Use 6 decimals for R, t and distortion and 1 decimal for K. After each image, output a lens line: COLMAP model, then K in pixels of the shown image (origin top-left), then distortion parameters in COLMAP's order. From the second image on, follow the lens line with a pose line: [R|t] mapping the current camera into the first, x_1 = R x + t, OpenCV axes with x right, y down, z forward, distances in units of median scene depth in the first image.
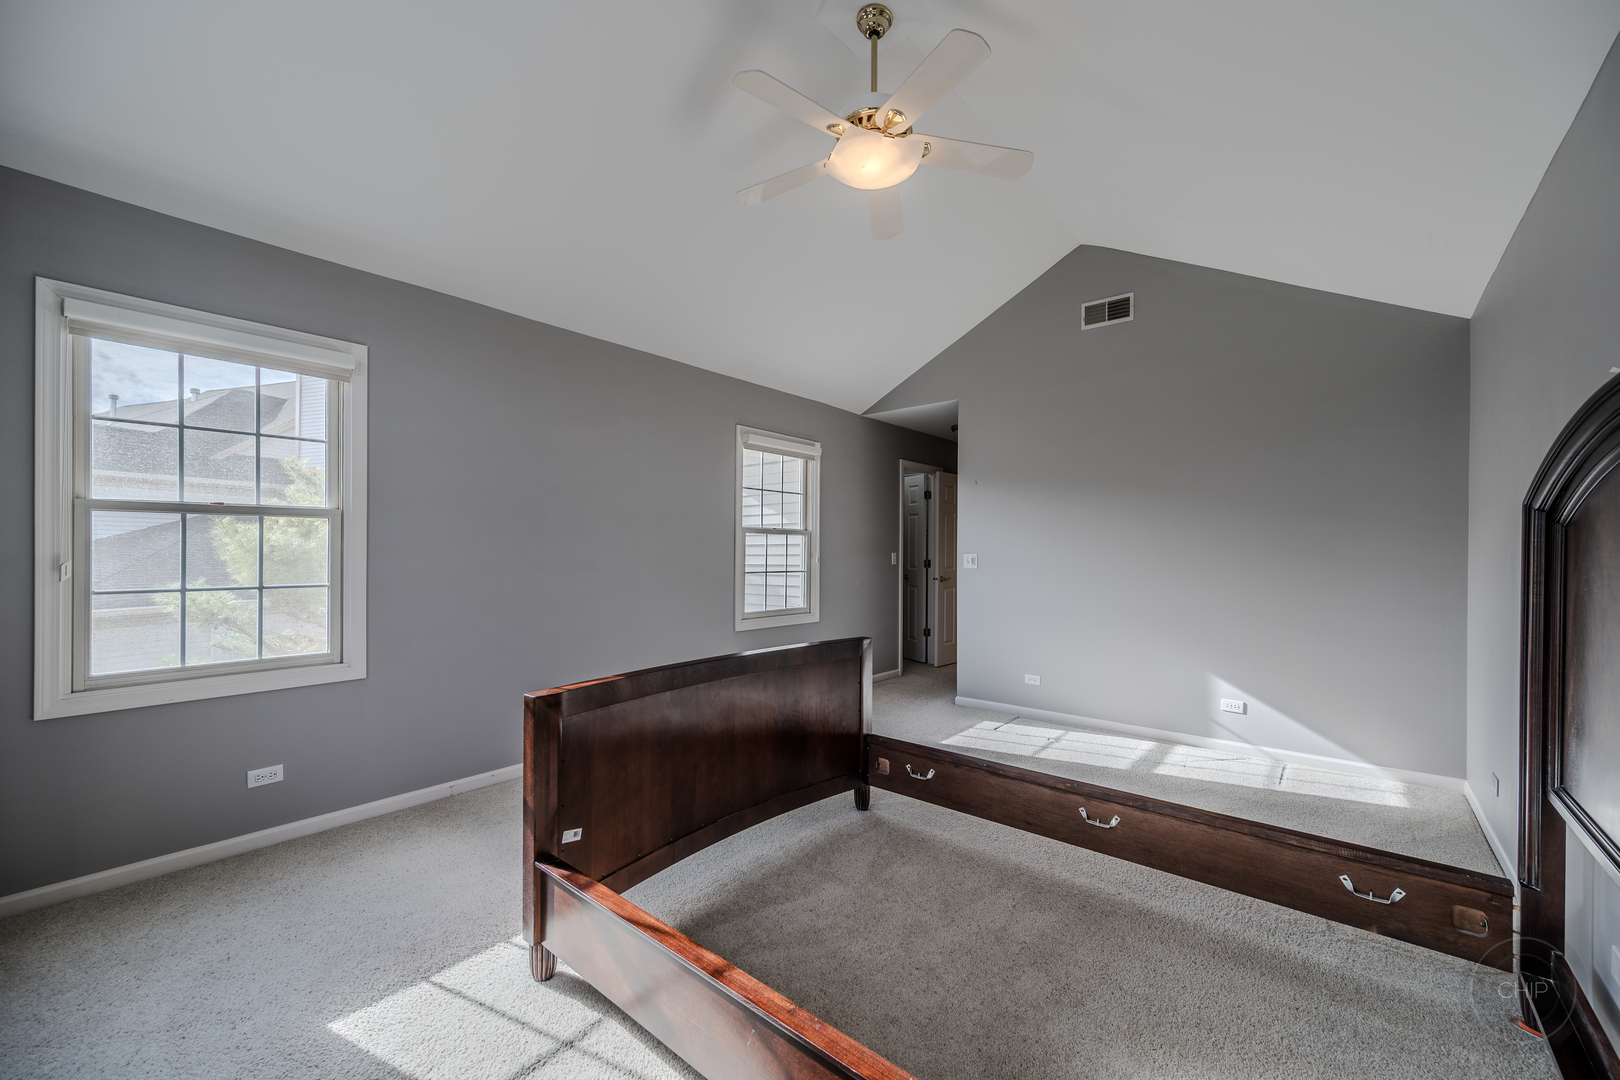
lens RADIAL K [[634.8, 0, 817.6], [0, 634.8, 550.1], [0, 0, 1]] dist [-0.000501, 0.000233]
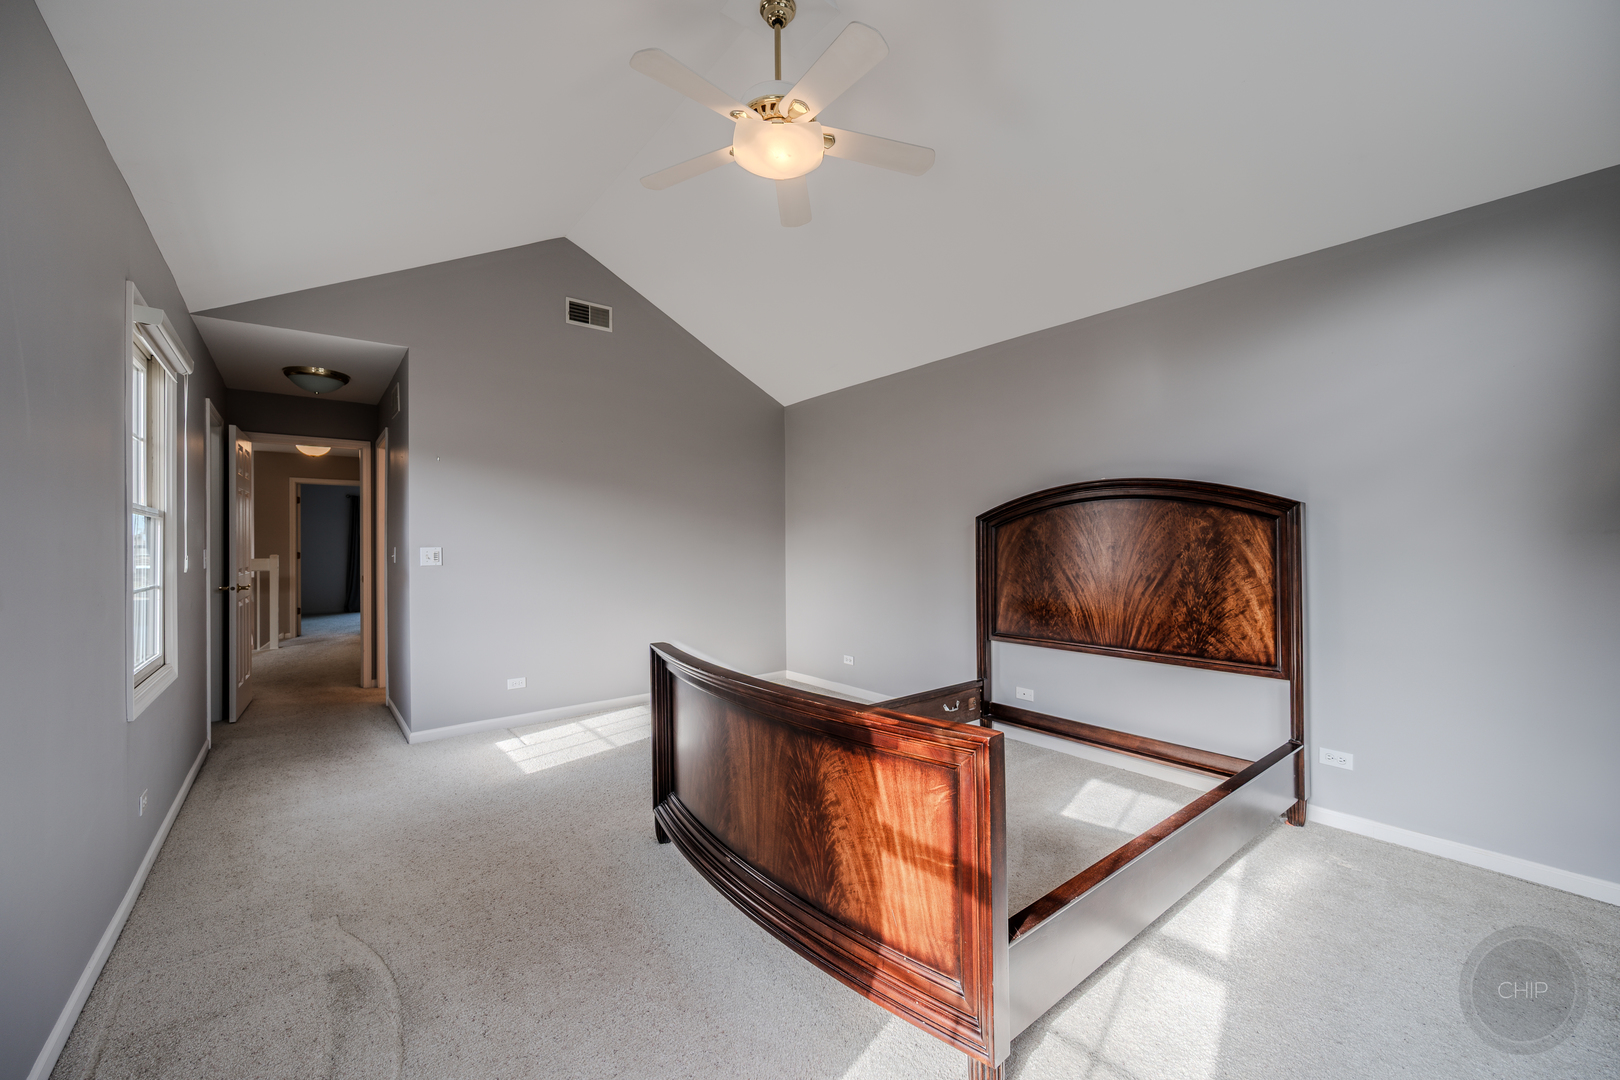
lens RADIAL K [[634.8, 0, 810.0], [0, 634.8, 530.5], [0, 0, 1]] dist [-0.000501, 0.000233]
pose [[0.219546, 0.001687, 0.975601, -0.490206], [0.011536, 0.999924, -0.004325, -0.007620], [-0.975534, 0.012204, 0.219510, 0.410355]]
